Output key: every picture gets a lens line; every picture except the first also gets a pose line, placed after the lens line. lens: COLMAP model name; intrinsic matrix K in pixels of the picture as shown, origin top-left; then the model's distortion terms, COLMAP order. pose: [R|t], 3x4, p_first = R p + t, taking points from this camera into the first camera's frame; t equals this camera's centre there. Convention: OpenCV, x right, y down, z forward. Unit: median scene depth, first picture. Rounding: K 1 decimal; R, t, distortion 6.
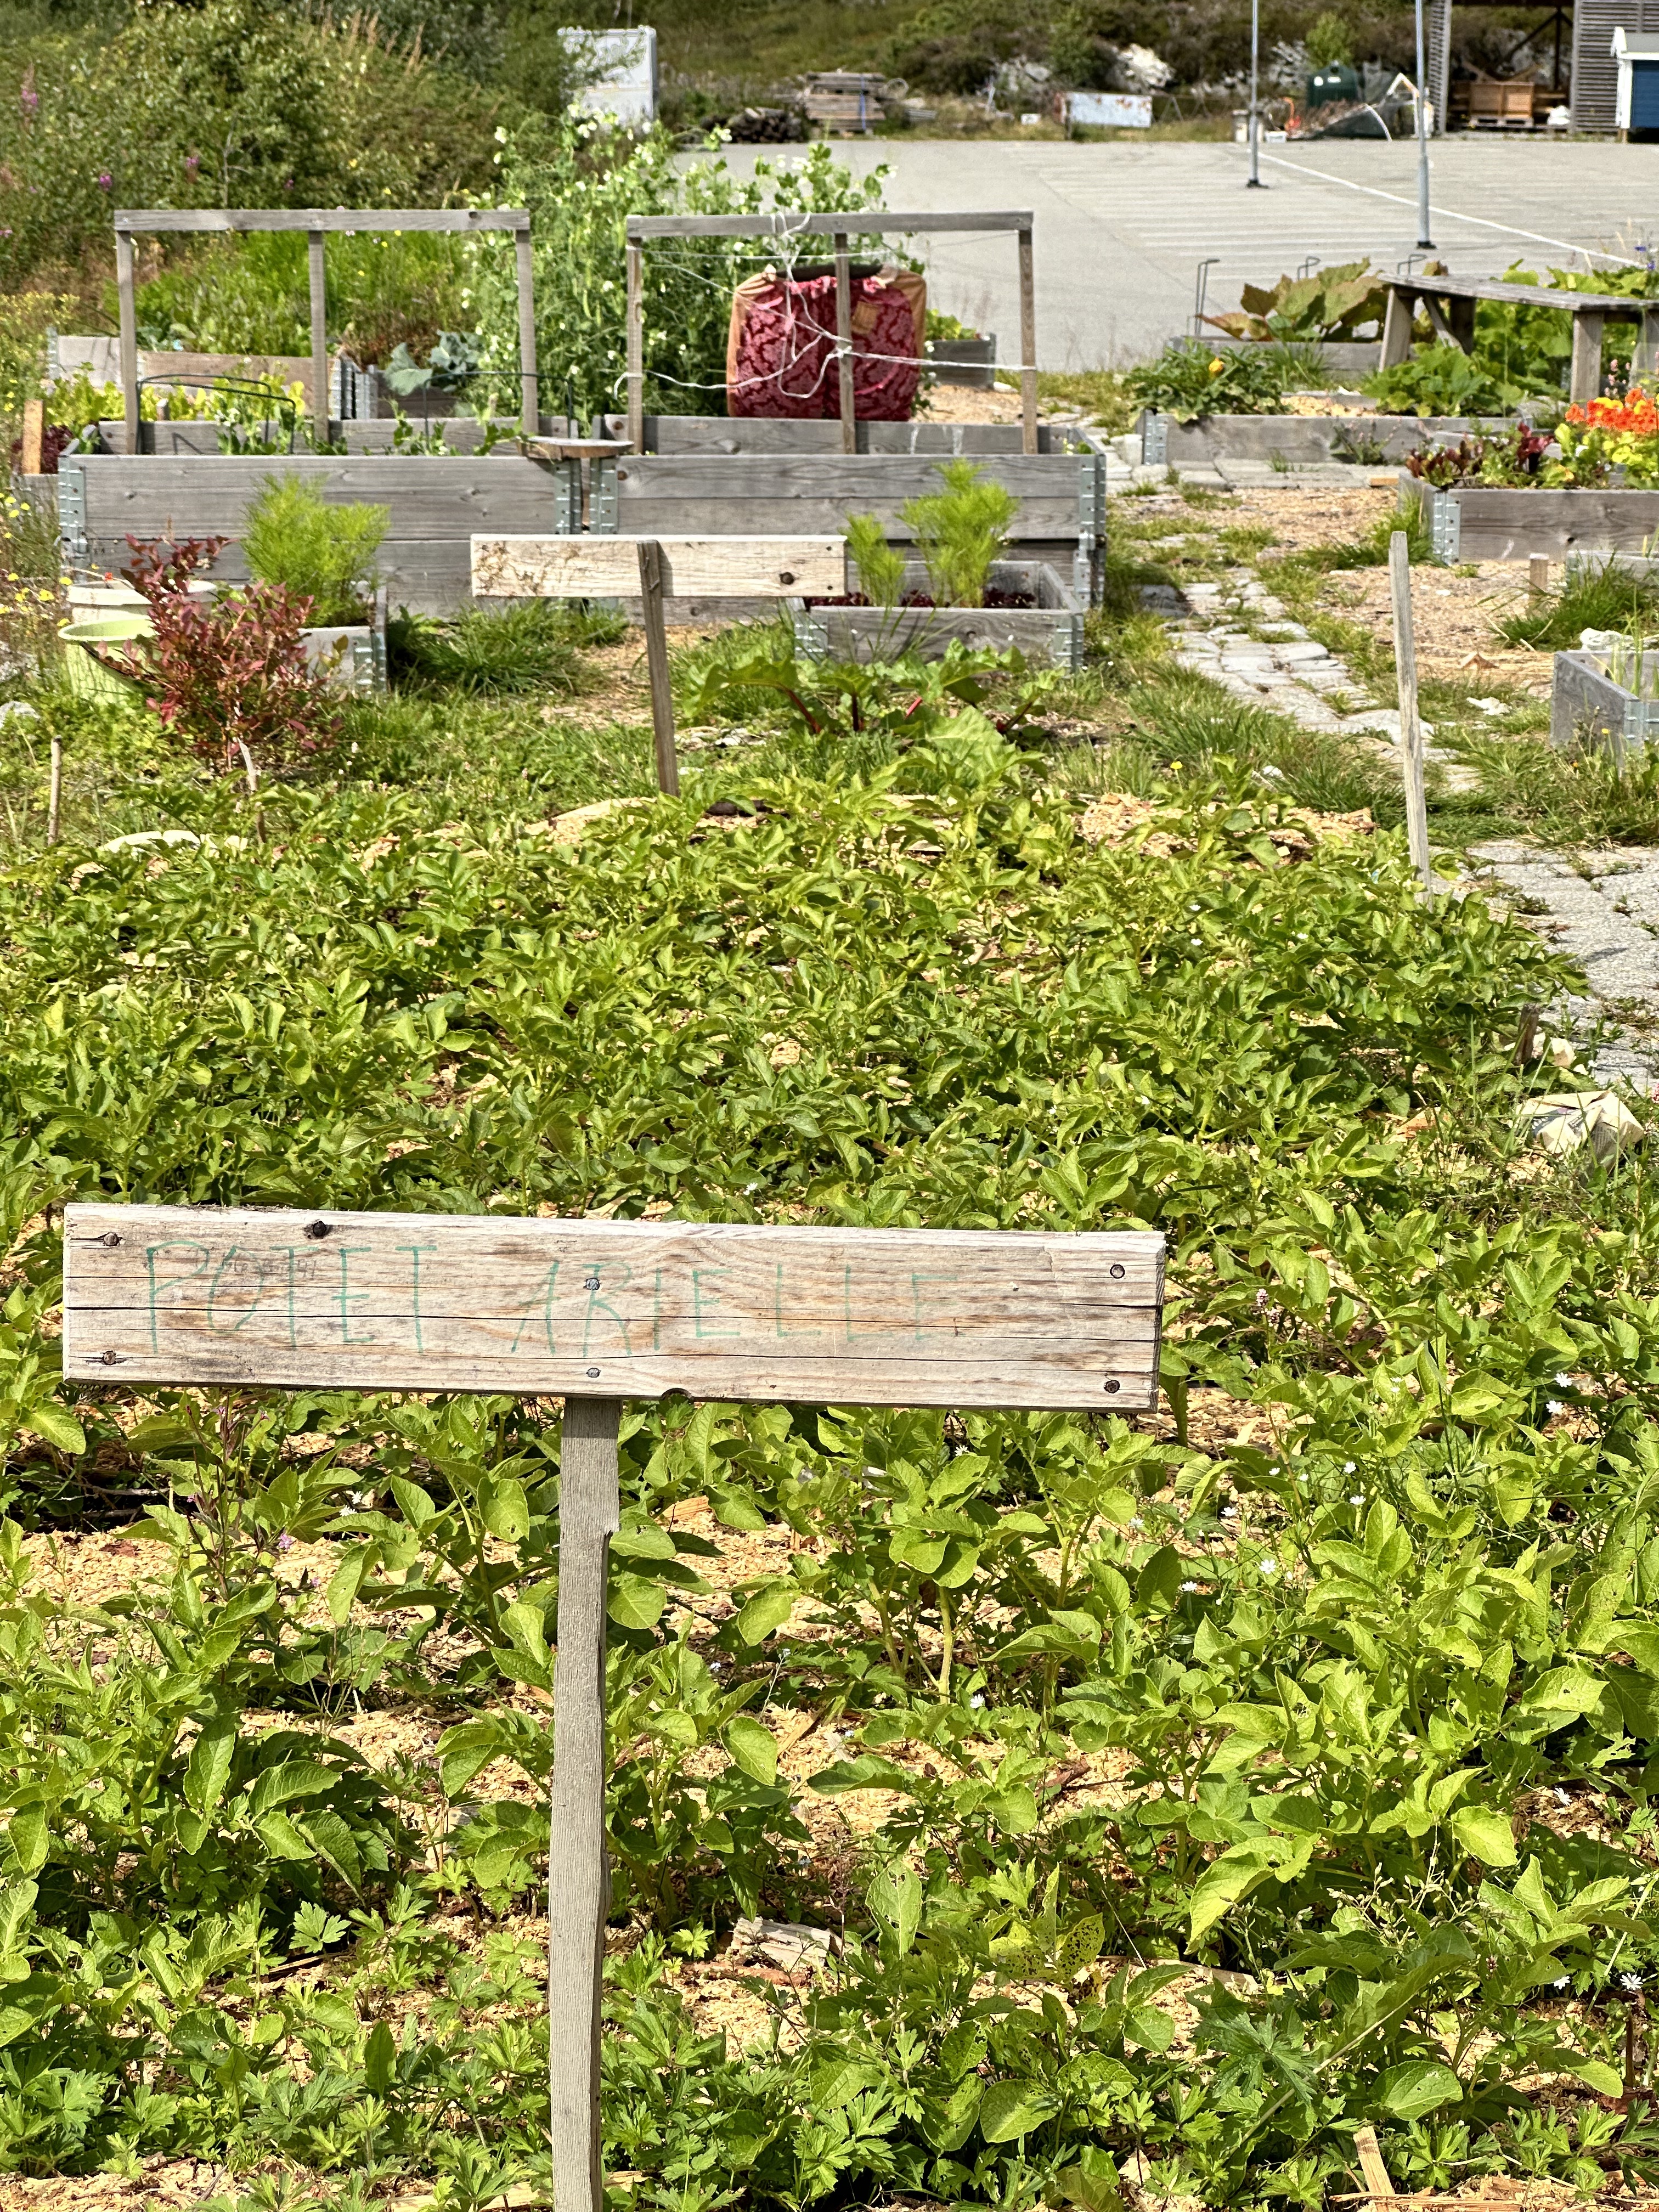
lens RADIAL K [[4963.1, 0, 829.2], [0, 4963.1, 1105.4], [0, 0, 1]] dist [-0.103511, 0.000000]
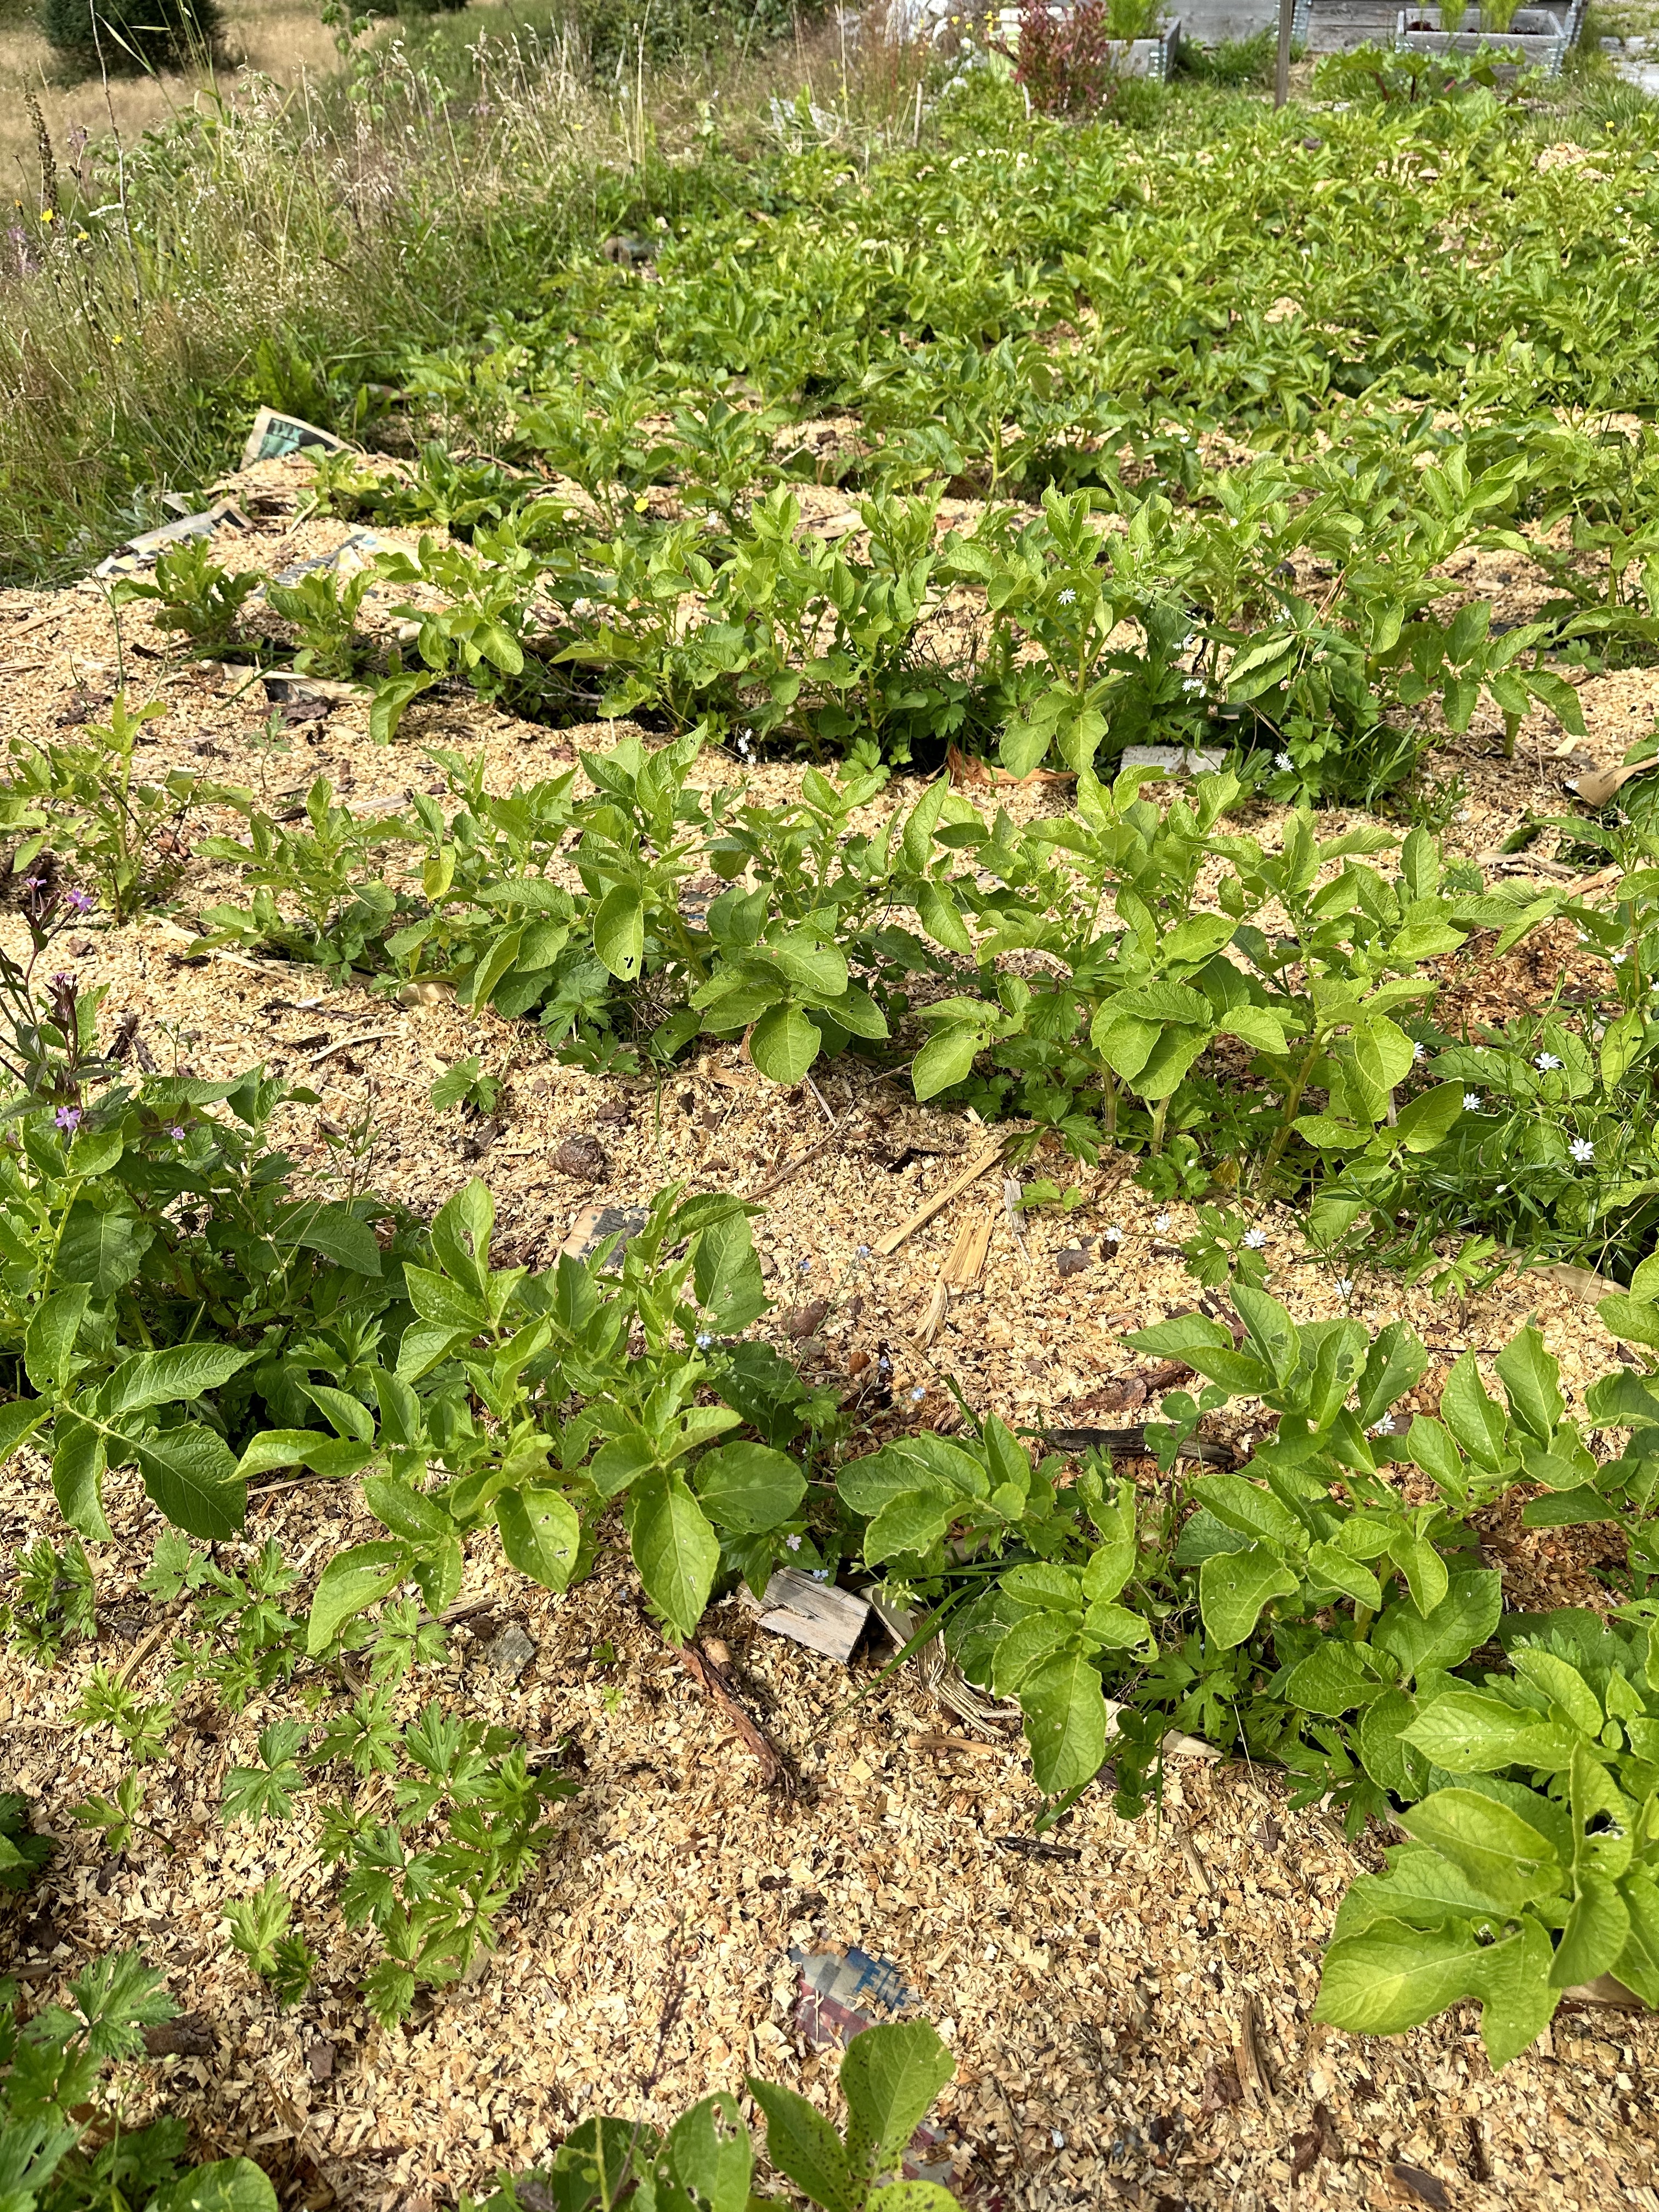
lens RADIAL K [[1570.9, 0, 835.3], [0, 1570.9, 1106.0], [0, 0, 1]] dist [-0.004840, -0.006868]
pose [[0.949459, 0.185020, -0.253563, 0.022686], [-0.049584, 0.886074, 0.460885, -0.008967], [0.309949, -0.425019, 0.850465, 0.426416]]
